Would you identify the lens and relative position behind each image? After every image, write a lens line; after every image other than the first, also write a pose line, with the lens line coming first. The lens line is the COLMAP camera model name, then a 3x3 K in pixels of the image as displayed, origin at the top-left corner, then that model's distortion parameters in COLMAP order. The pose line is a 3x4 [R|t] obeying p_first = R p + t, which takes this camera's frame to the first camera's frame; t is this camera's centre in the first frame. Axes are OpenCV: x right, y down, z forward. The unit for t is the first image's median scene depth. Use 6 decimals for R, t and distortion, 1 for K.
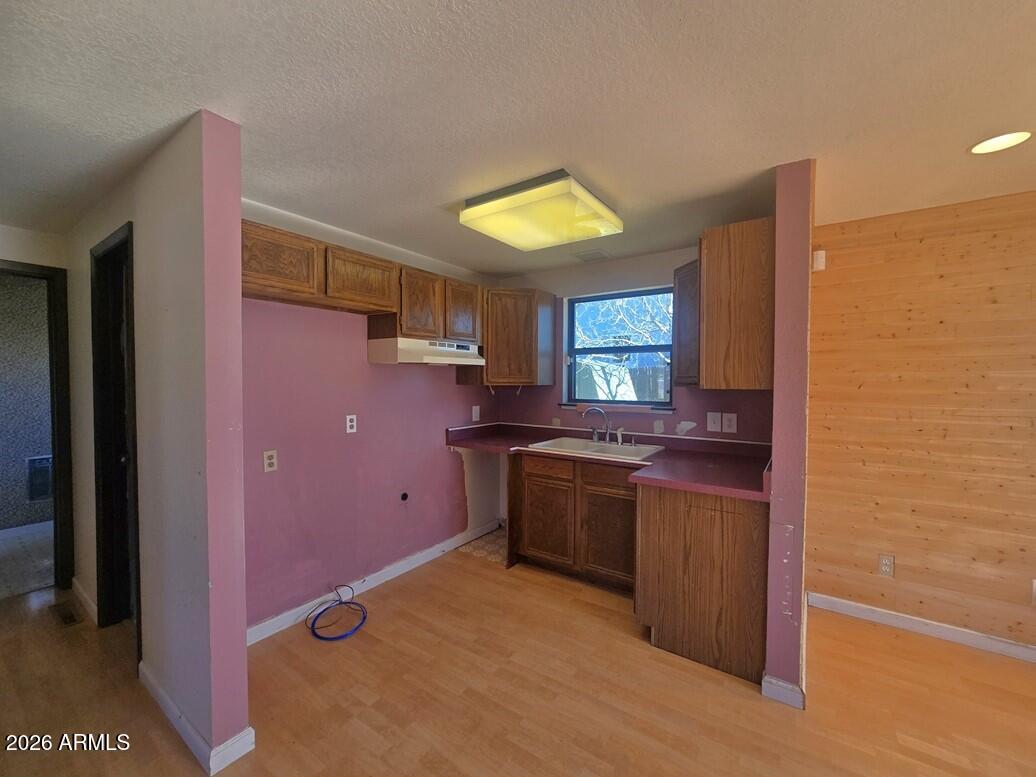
lens RADIAL K [[424.0, 0, 511.0], [0, 424.0, 383.4], [0, 0, 1]] dist [-0.005596, 0.000733]
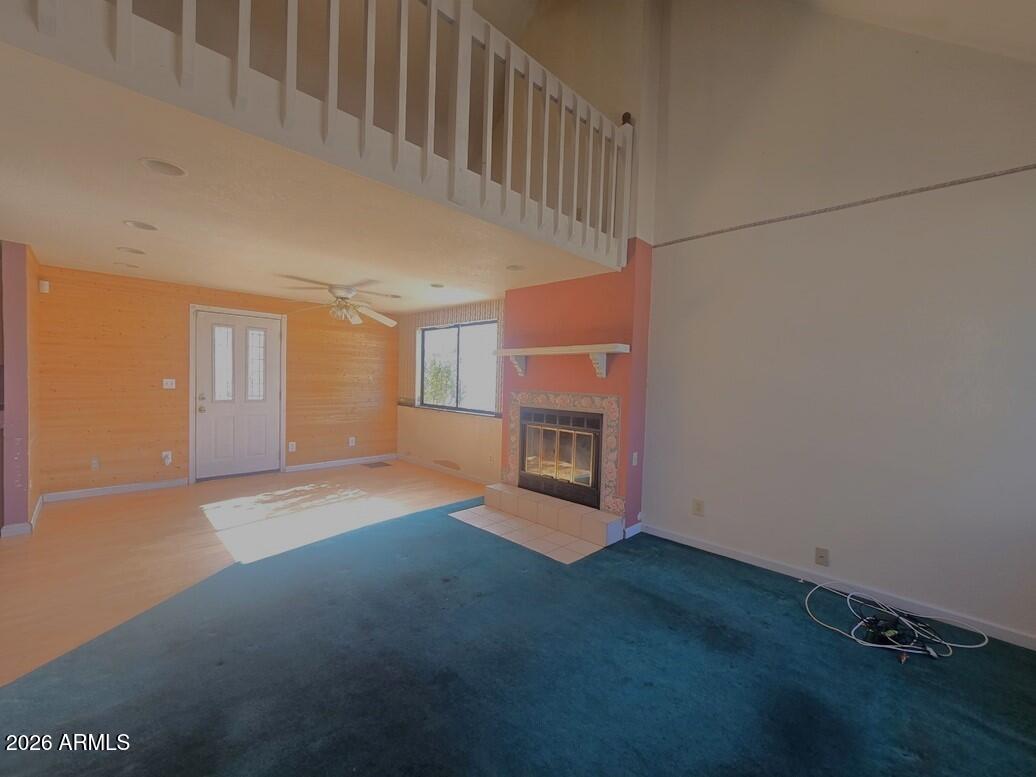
lens RADIAL K [[424.0, 0, 514.6], [0, 424.0, 395.2], [0, 0, 1]] dist [-0.005596, 0.000733]
pose [[0.170838, -0.040298, 0.984475, -0.460890], [-0.016130, 0.998915, 0.043688, 0.018677], [-0.985167, -0.023343, 0.170003, -0.859796]]
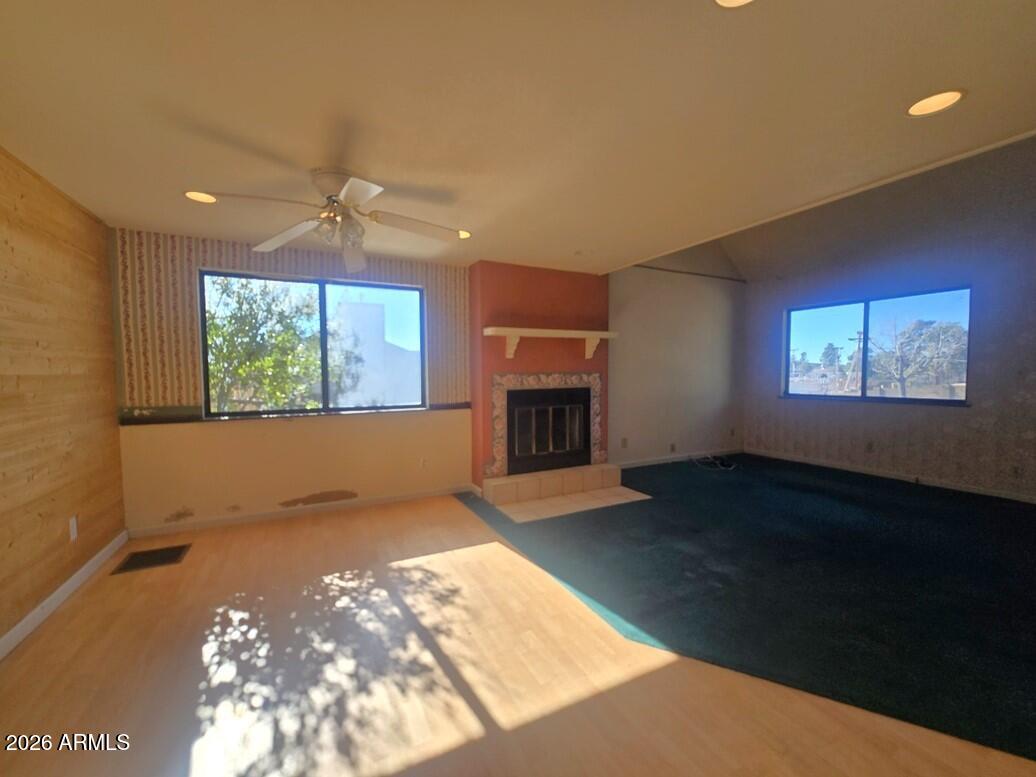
lens RADIAL K [[424.0, 0, 519.8], [0, 424.0, 391.1], [0, 0, 1]] dist [-0.005596, 0.000733]
pose [[-0.886306, -0.025138, 0.462417, 0.251897], [0.004402, 0.998023, 0.062692, 0.036287], [-0.463079, 0.057599, -0.884444, 0.466992]]
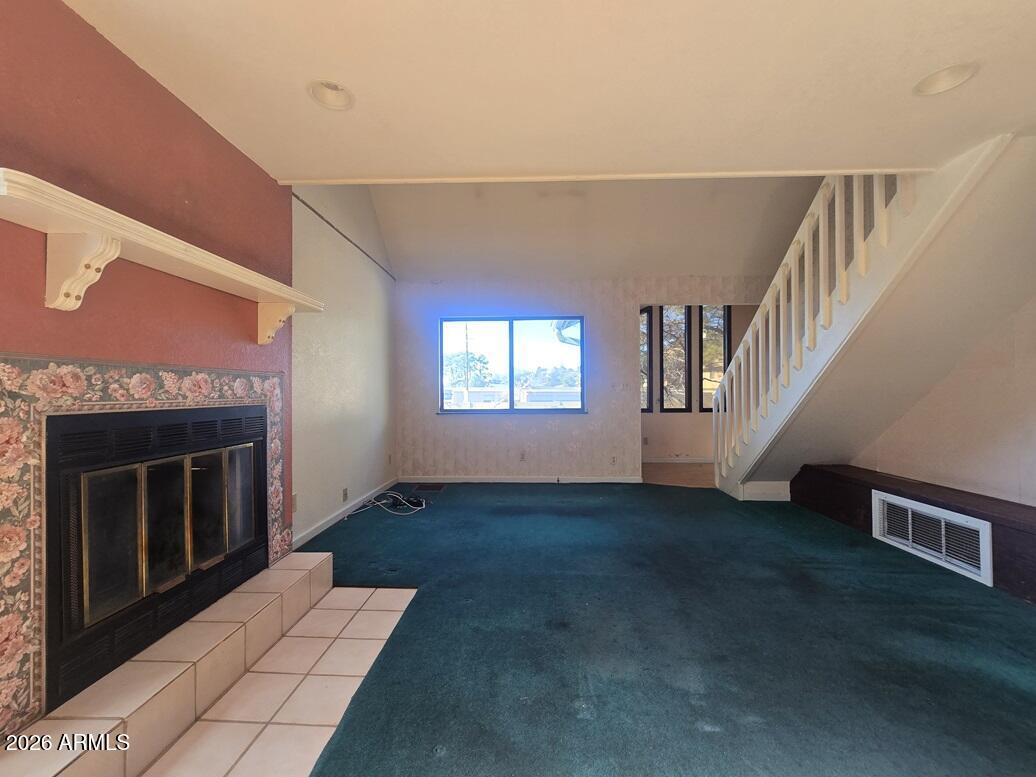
lens RADIAL K [[424.0, 0, 518.0], [0, 424.0, 390.6], [0, 0, 1]] dist [-0.005596, 0.000733]
pose [[-0.836097, -0.008560, -0.548515, 0.735920], [-0.011145, 0.999937, 0.001383, 0.085759], [0.548469, 0.007270, -0.836139, -0.110151]]
